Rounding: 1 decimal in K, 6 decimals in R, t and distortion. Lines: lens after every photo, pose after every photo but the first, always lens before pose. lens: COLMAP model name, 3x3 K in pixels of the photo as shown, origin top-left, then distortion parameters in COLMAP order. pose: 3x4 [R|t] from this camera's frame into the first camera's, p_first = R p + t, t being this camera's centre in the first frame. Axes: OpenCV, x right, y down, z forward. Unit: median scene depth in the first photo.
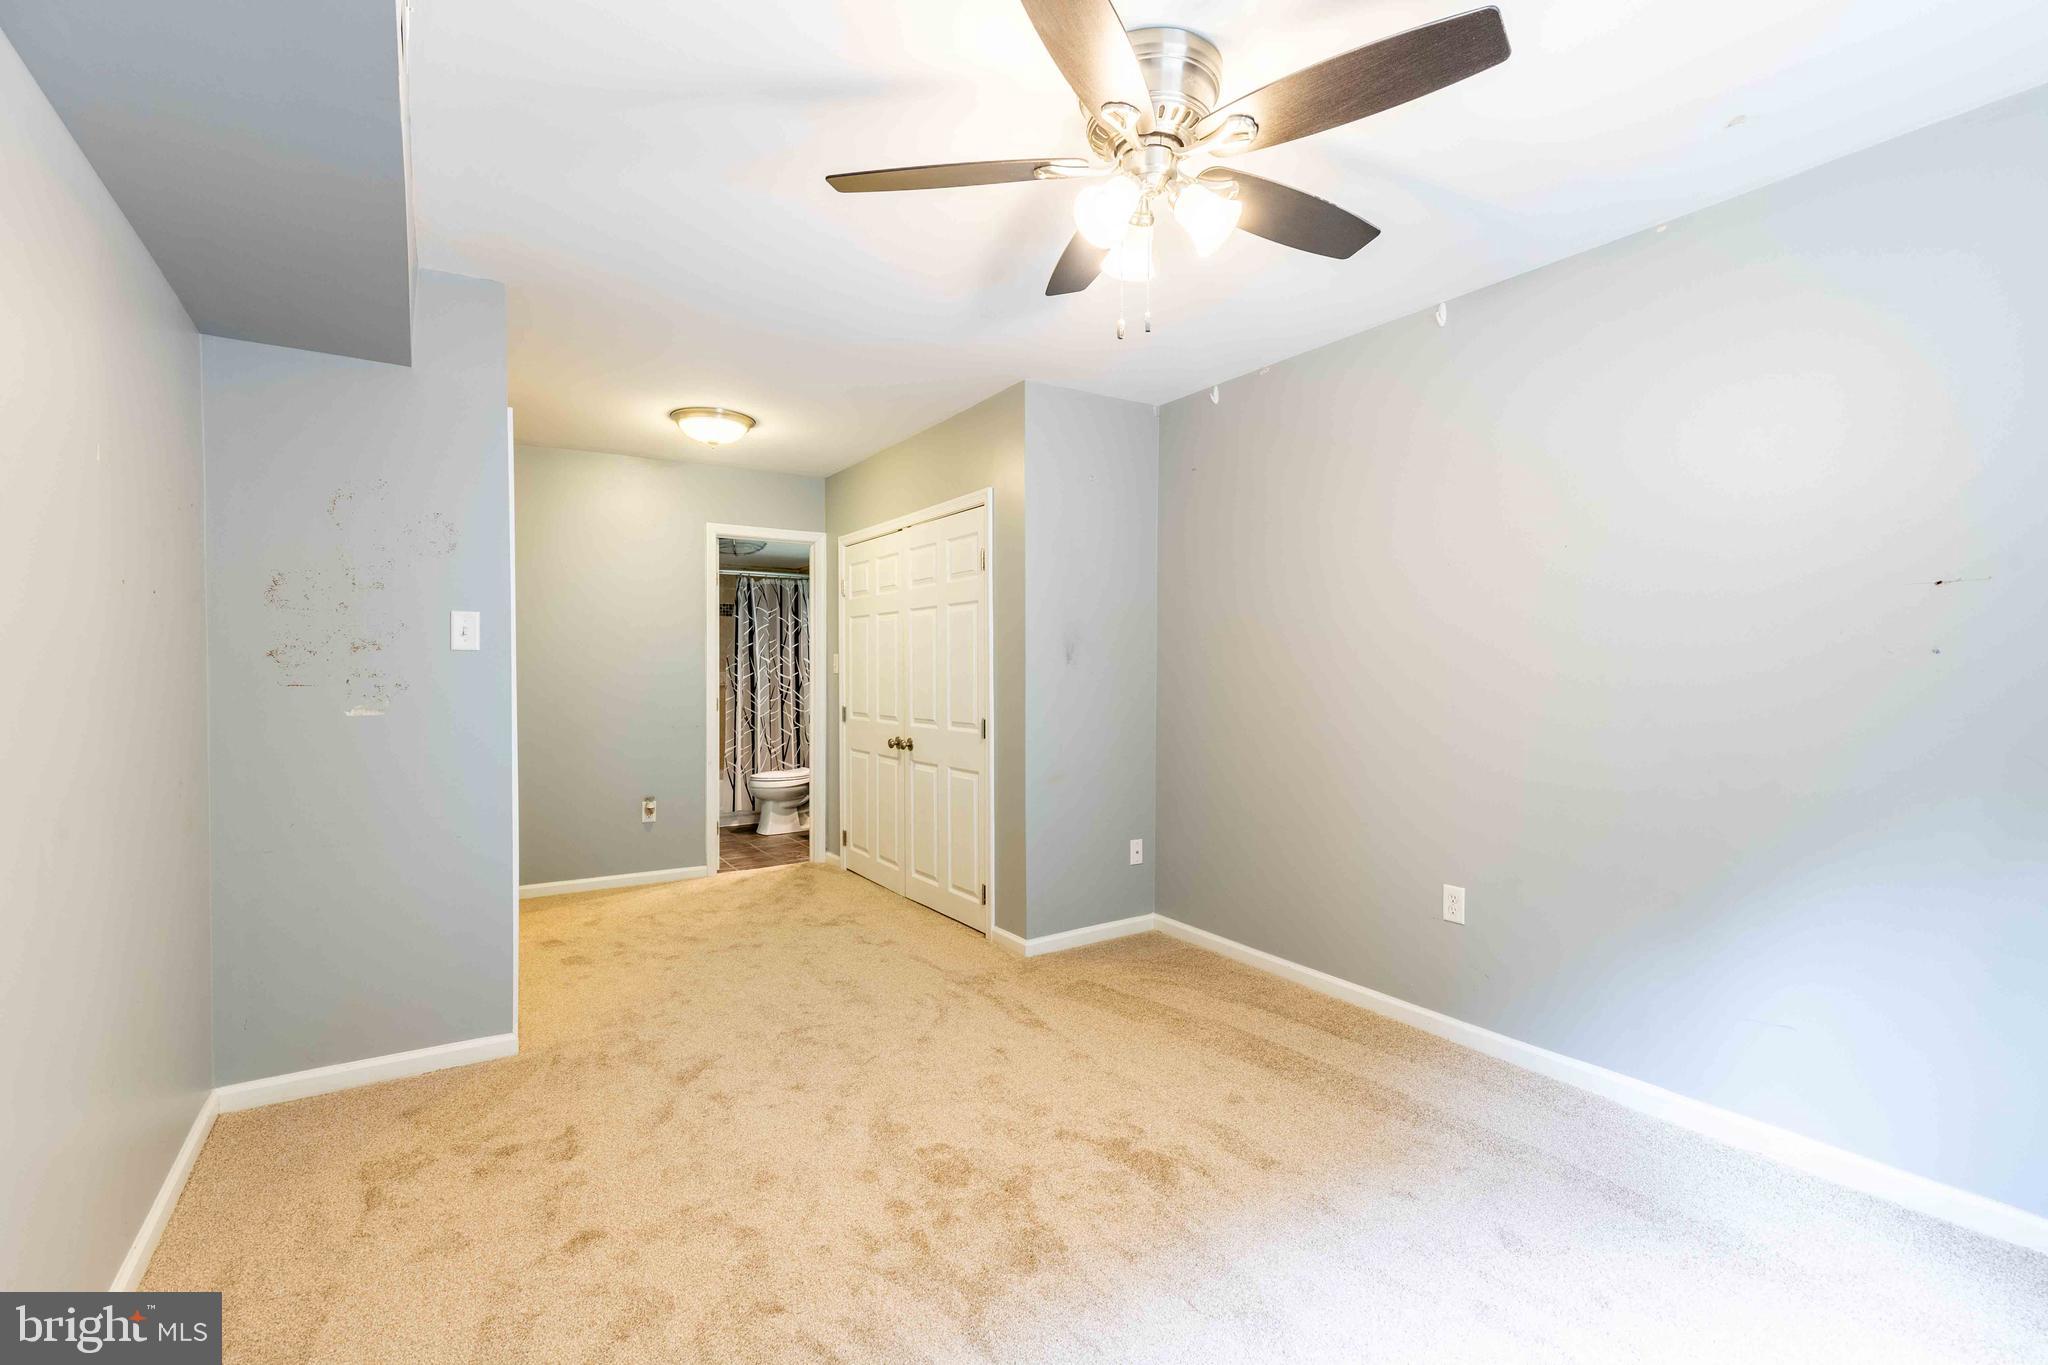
lens RADIAL K [[923.4, 0, 1020.9], [0, 923.4, 689.4], [0, 0, 1]] dist [0.013898, -0.000910]
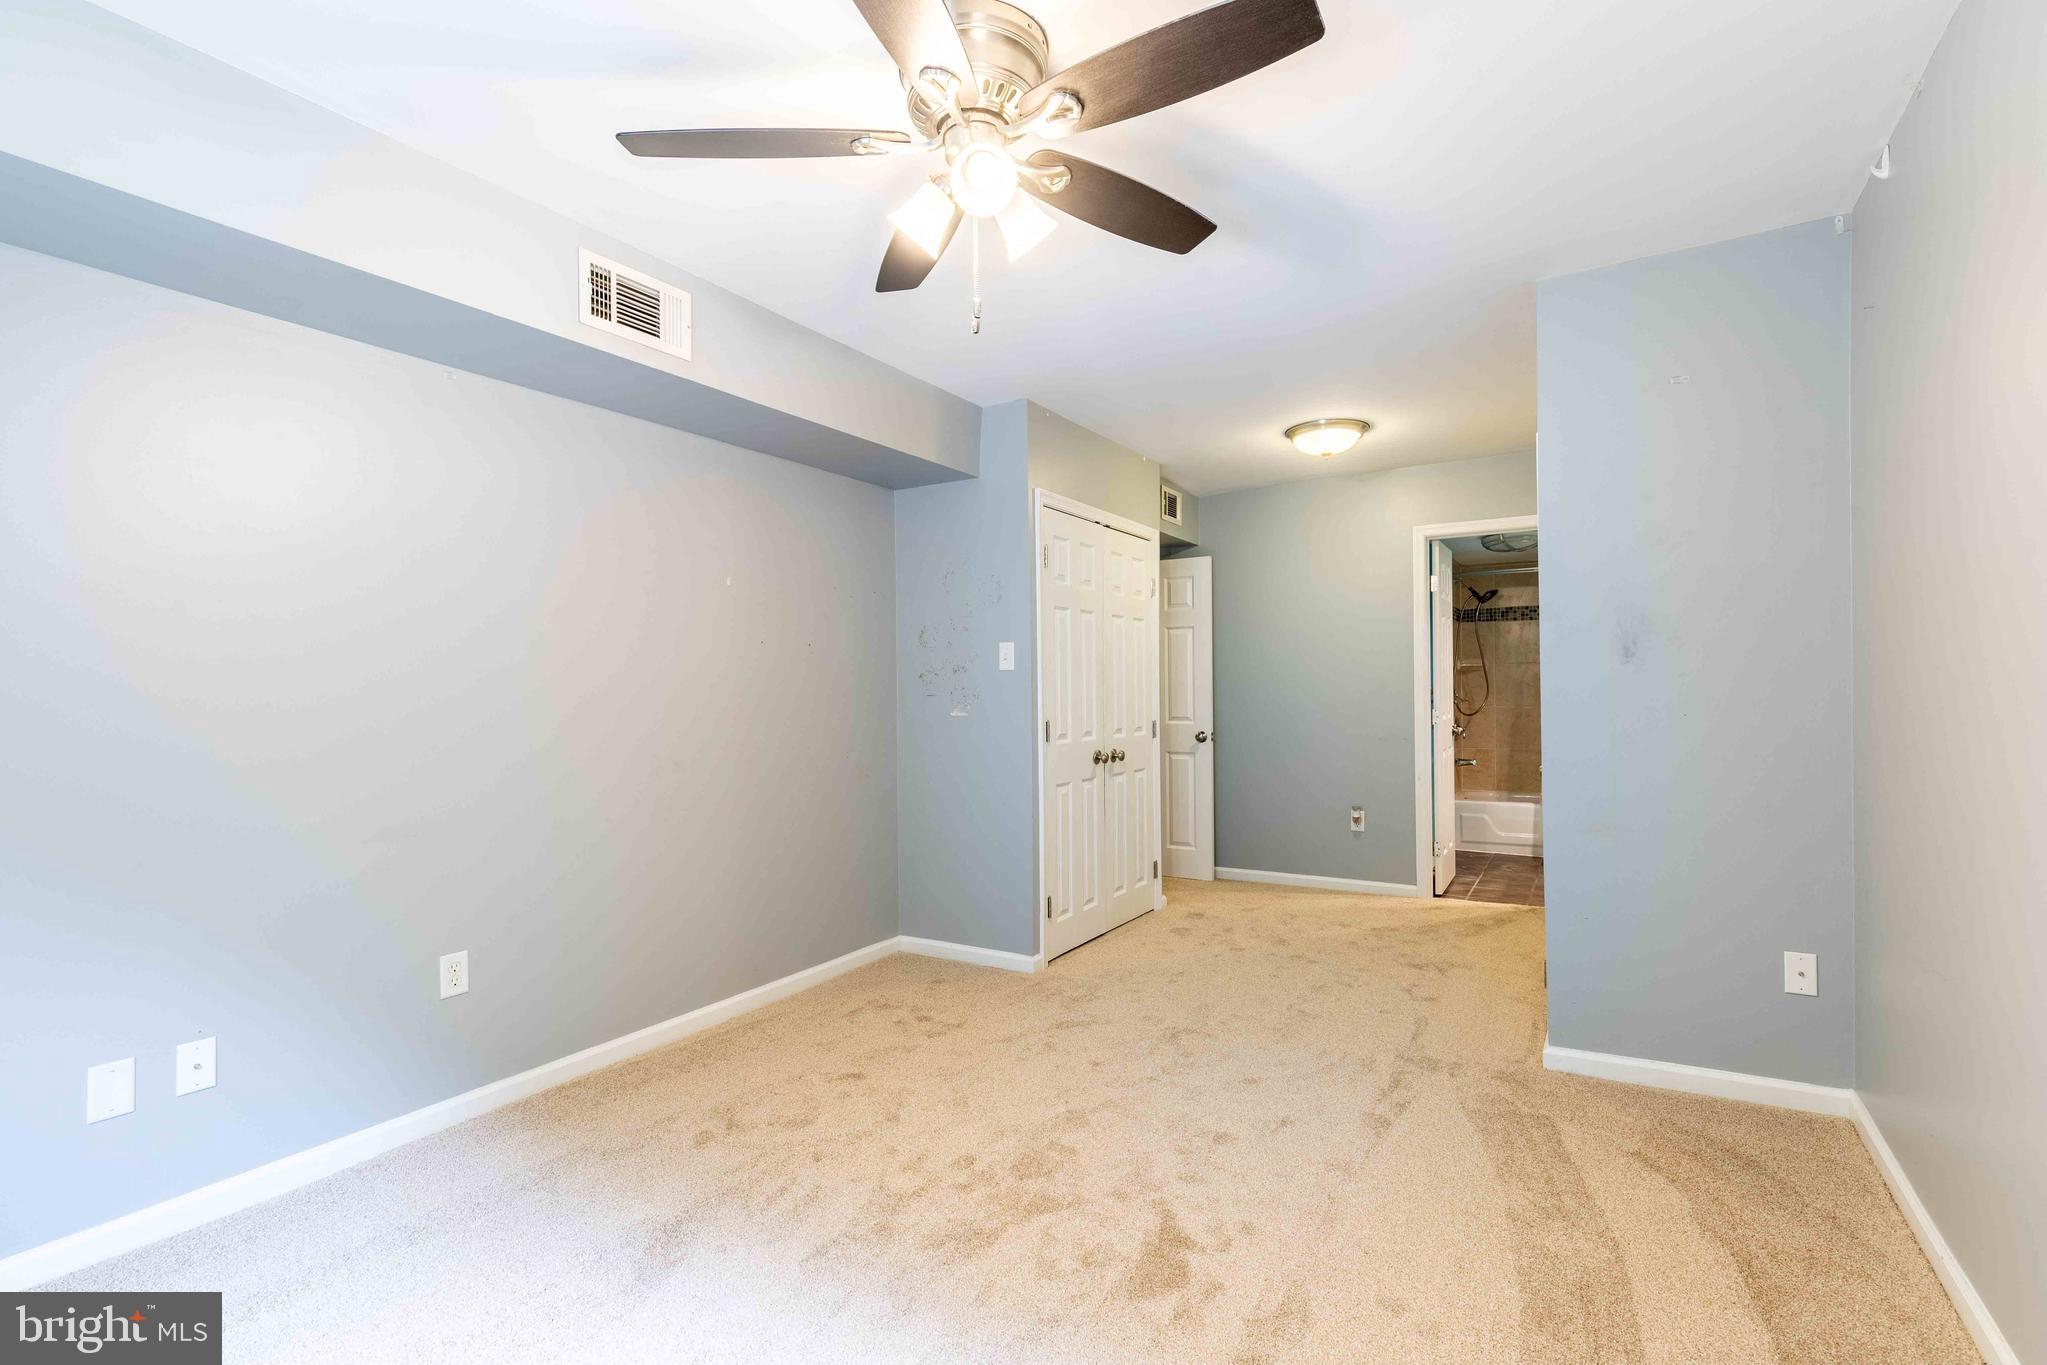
lens RADIAL K [[922.9, 0, 1019.0], [0, 922.9, 697.9], [0, 0, 1]] dist [0.013898, -0.000910]
pose [[0.441379, 0.000918, -0.897320, 0.414634], [-0.004434, 0.999989, -0.001158, -0.000110], [0.897310, 0.004490, 0.441378, 0.259583]]
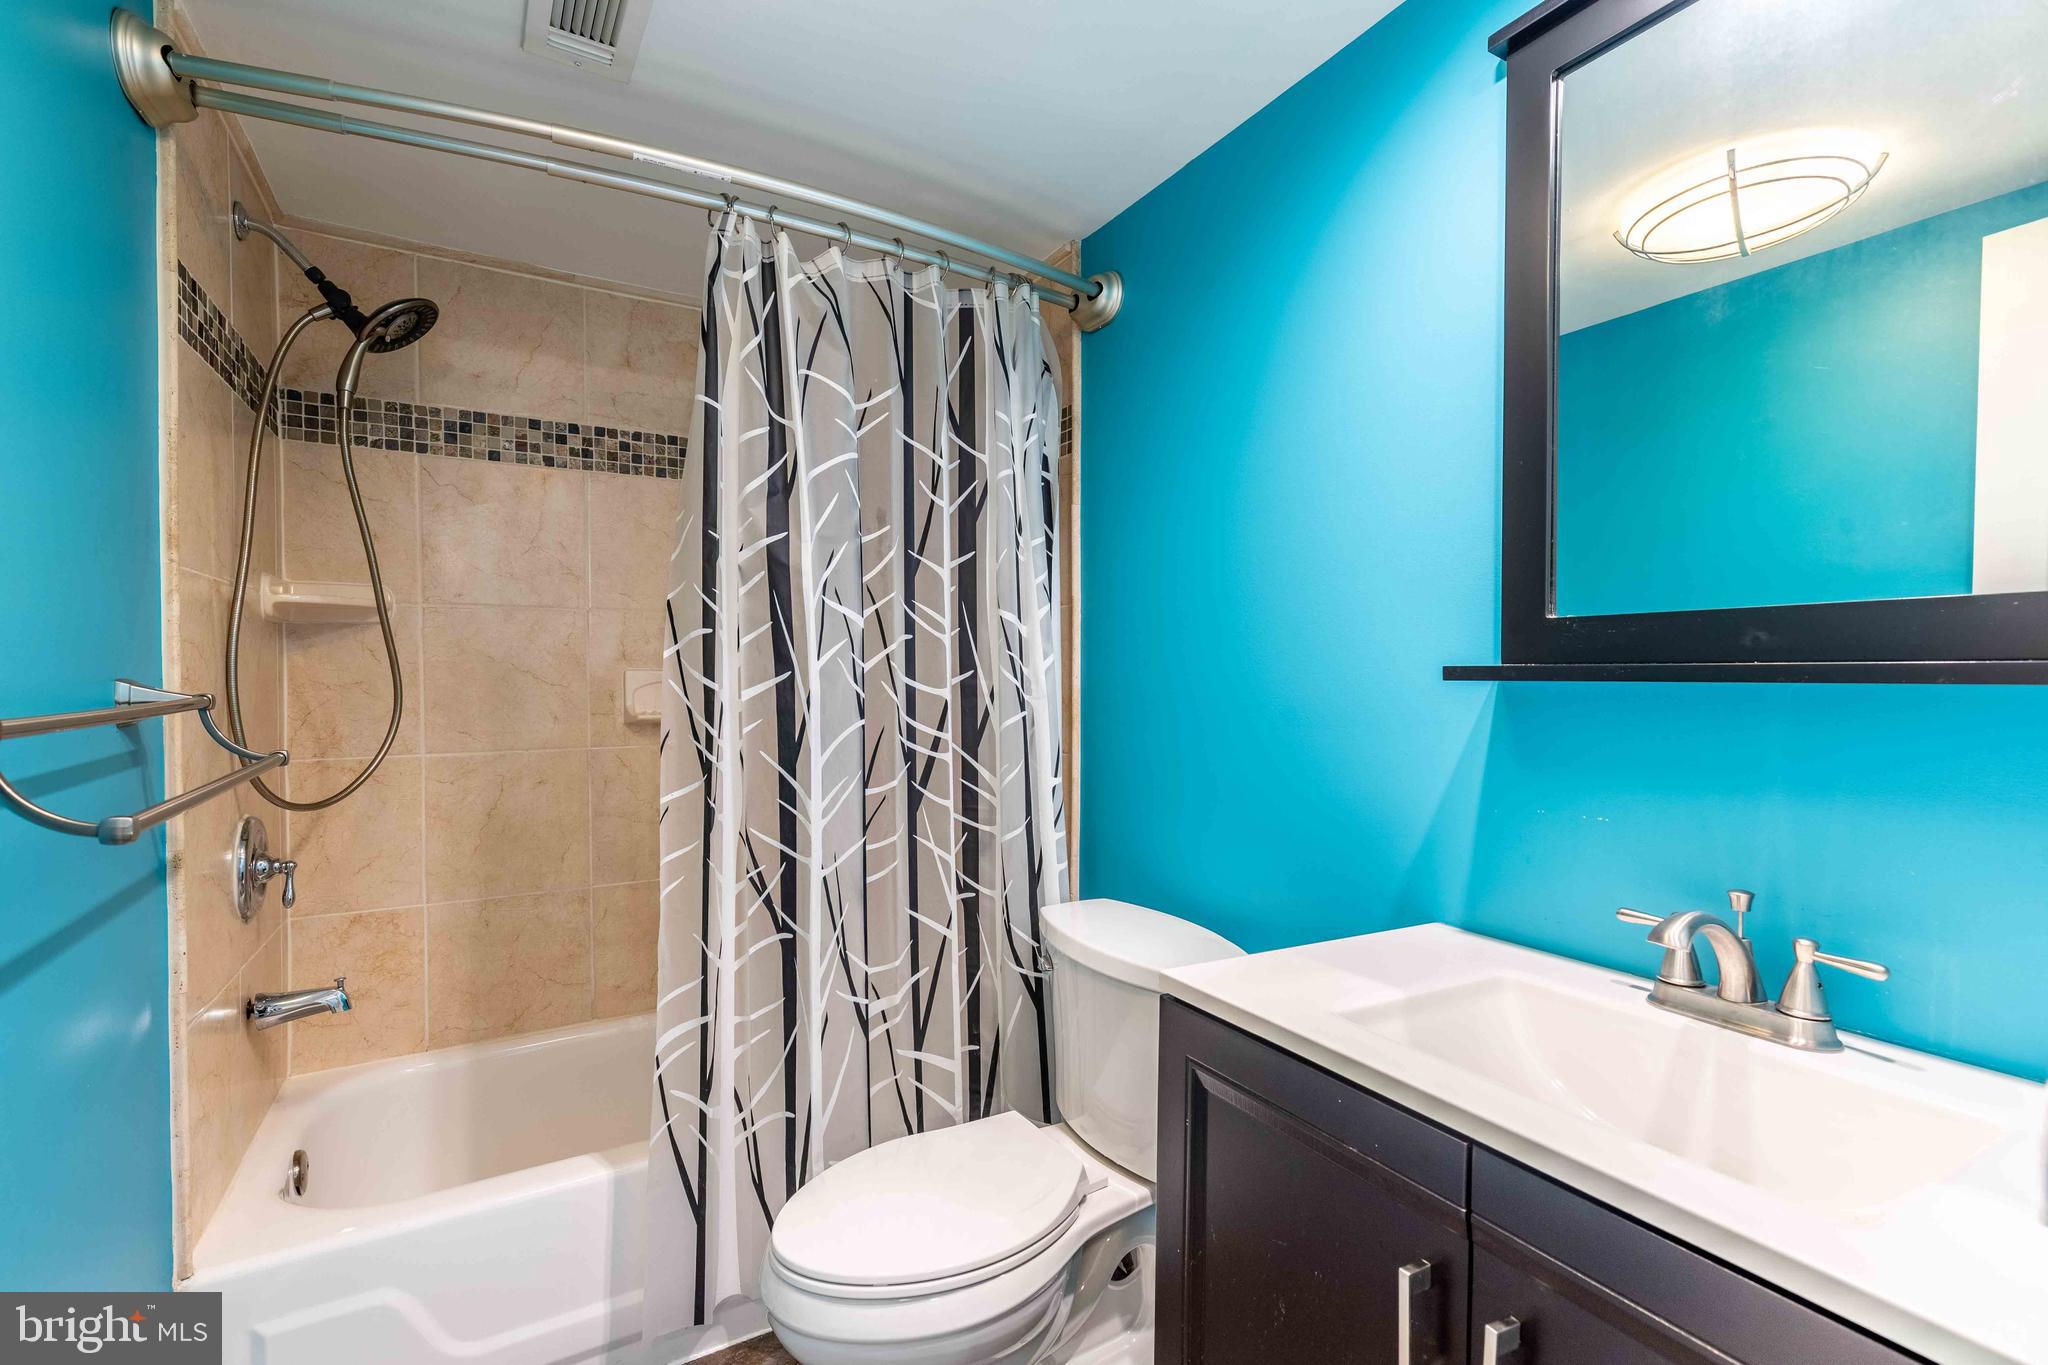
lens RADIAL K [[923.4, 0, 1022.4], [0, 923.4, 691.7], [0, 0, 1]] dist [0.013898, -0.000910]
pose [[0.999210, -0.001139, -0.039718, -0.373098], [0.001267, 0.999994, 0.003202, -0.023345], [0.039714, -0.003249, 0.999206, 1.294722]]
